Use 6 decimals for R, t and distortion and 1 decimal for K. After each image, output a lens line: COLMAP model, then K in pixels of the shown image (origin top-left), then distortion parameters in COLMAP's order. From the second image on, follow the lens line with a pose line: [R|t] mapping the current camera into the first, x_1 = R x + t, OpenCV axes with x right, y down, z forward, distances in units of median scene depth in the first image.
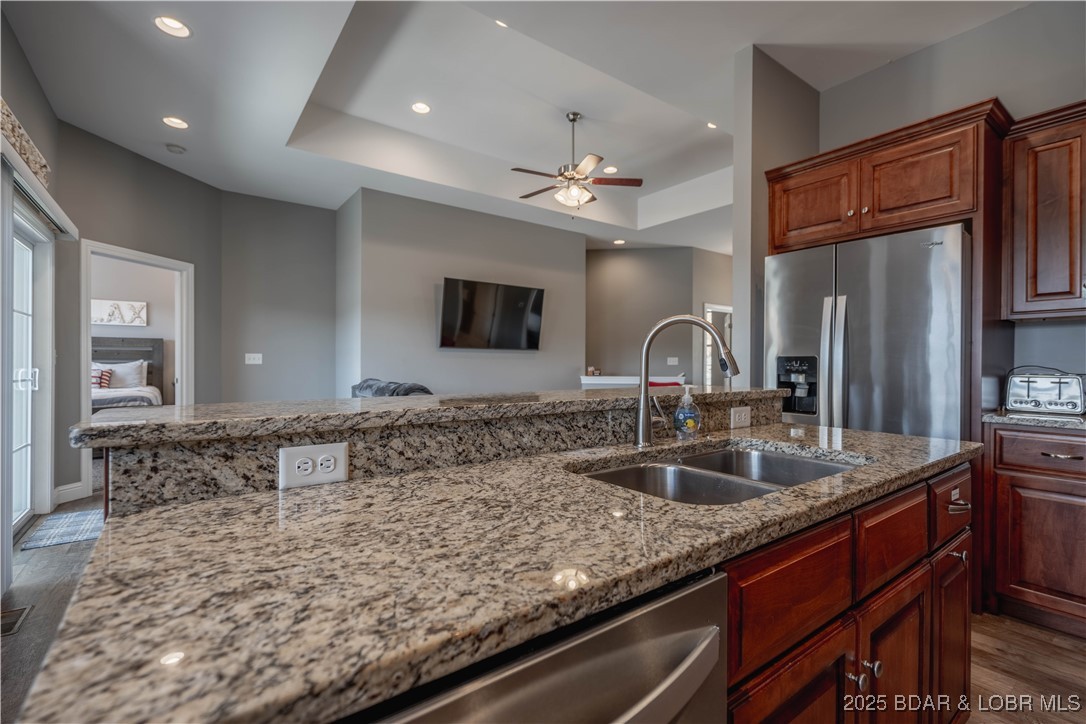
lens RADIAL K [[488.4, 0, 546.2], [0, 488.4, 362.8], [0, 0, 1]] dist [-0.000655, 0.000193]
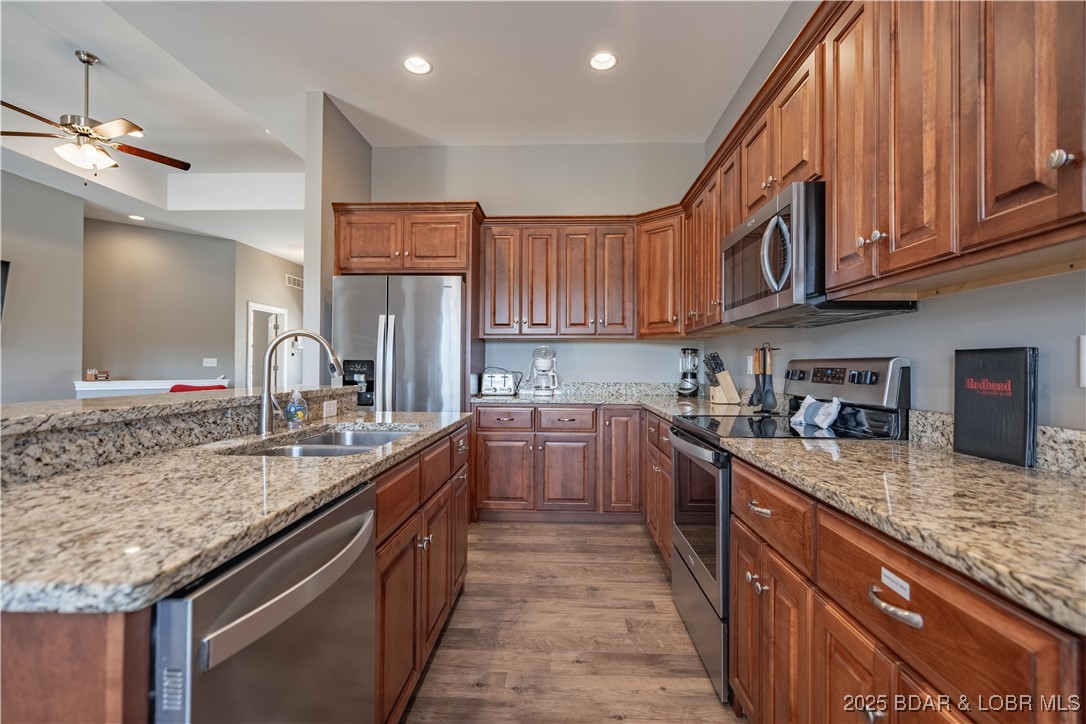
lens RADIAL K [[488.4, 0, 542.5], [0, 488.4, 361.8], [0, 0, 1]] dist [-0.000655, 0.000193]
pose [[0.633807, 0.005007, 0.773475, -0.193220], [-0.002302, 0.999987, -0.004588, -0.004848], [-0.773488, 0.001127, 0.633810, -0.192874]]
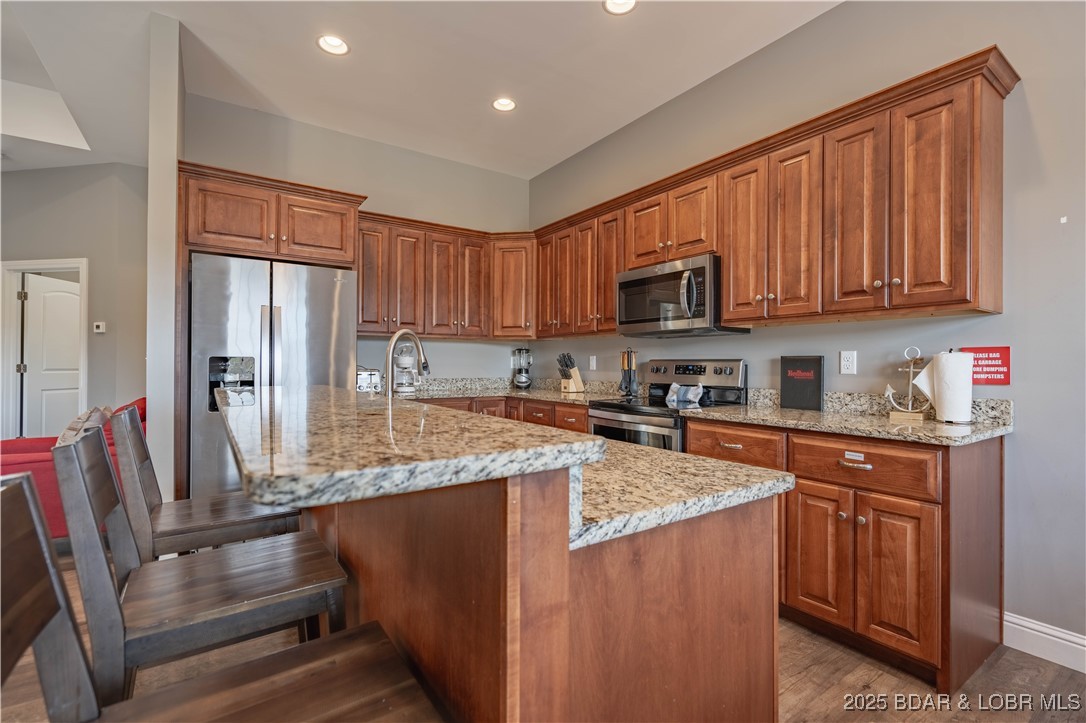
lens RADIAL K [[488.4, 0, 539.5], [0, 488.4, 359.8], [0, 0, 1]] dist [-0.000655, 0.000193]
pose [[0.048631, 0.003335, 0.998811, -0.642438], [-0.005354, 0.999981, -0.003078, -0.008037], [-0.998802, -0.005198, 0.048648, 0.355276]]
